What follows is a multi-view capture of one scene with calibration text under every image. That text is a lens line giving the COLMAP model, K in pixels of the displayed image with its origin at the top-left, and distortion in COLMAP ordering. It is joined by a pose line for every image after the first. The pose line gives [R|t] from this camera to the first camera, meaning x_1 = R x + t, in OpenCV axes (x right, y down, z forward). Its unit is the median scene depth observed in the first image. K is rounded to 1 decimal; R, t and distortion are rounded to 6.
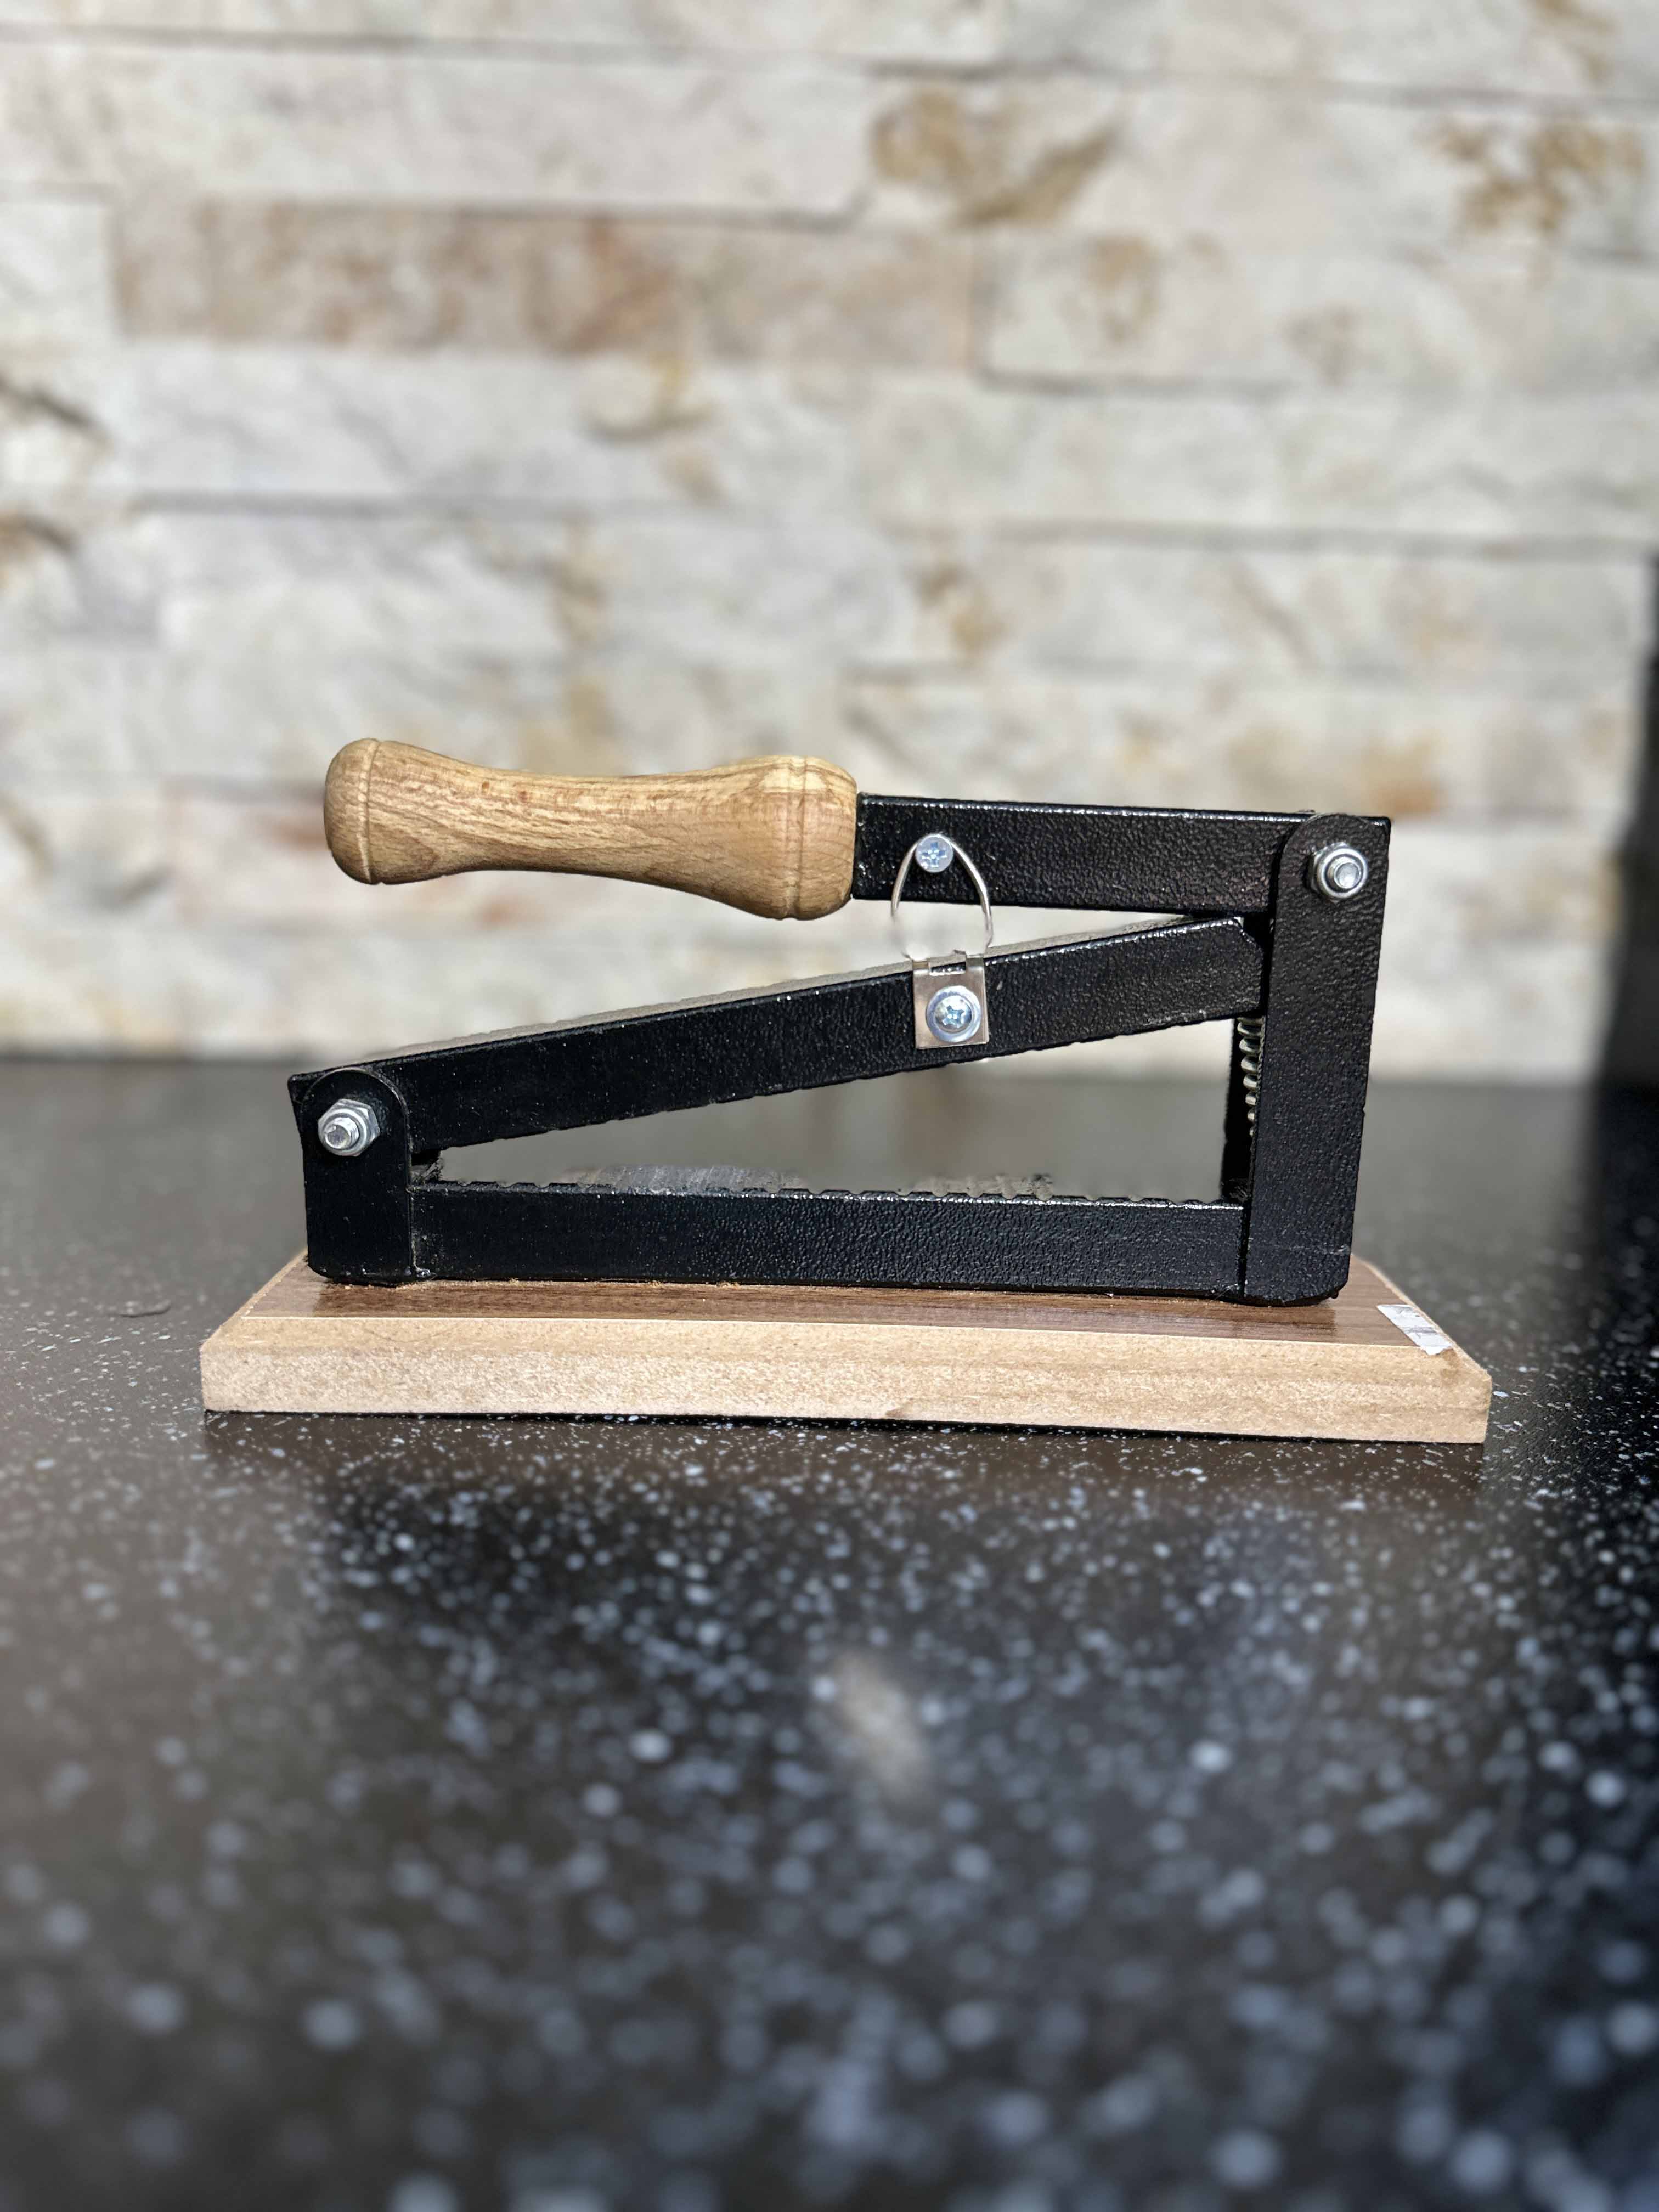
lens RADIAL K [[1611.1, 0, 835.7], [0, 1611.1, 1122.4], [0, 0, 1]] dist [-0.014054, -0.006700]
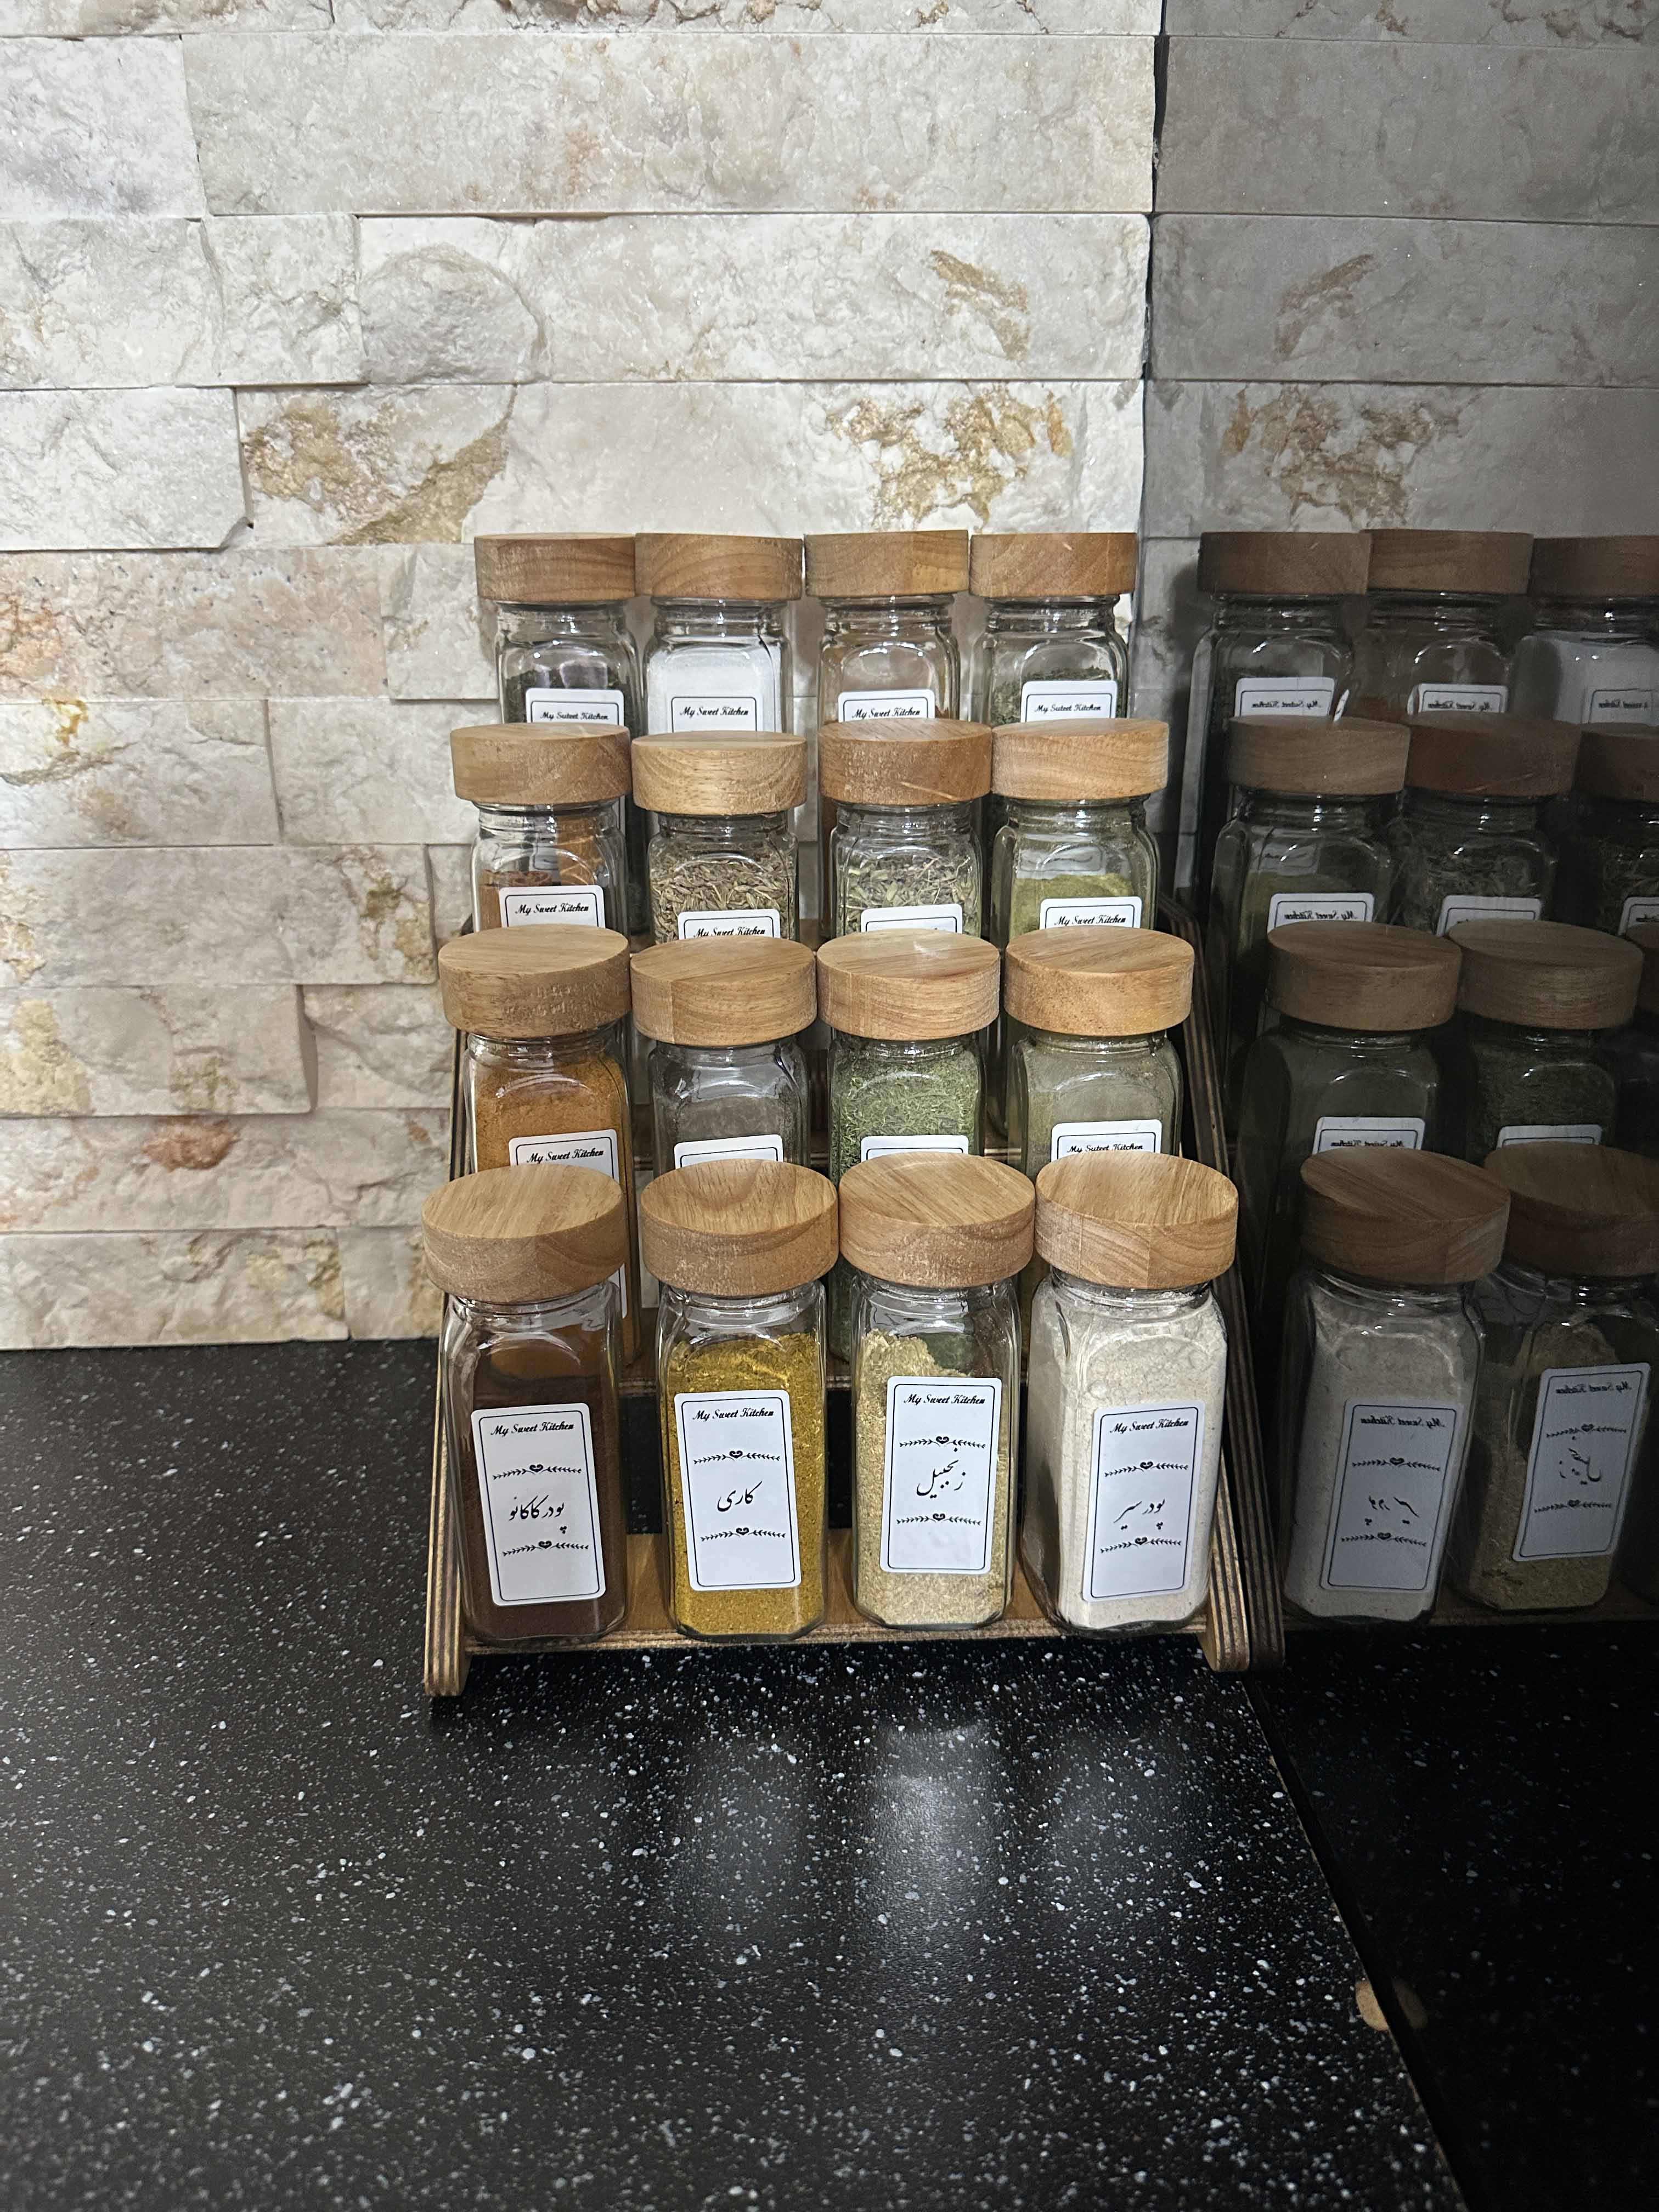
lens RADIAL K [[1611.1, 0, 822.6], [0, 1611.1, 1121.5], [0, 0, 1]] dist [-0.014054, -0.006700]
pose [[0.999323, -0.030197, -0.021011, 0.366160], [0.032433, 0.992739, 0.115838, -0.315914], [0.017360, -0.116441, 0.993046, 0.012719]]
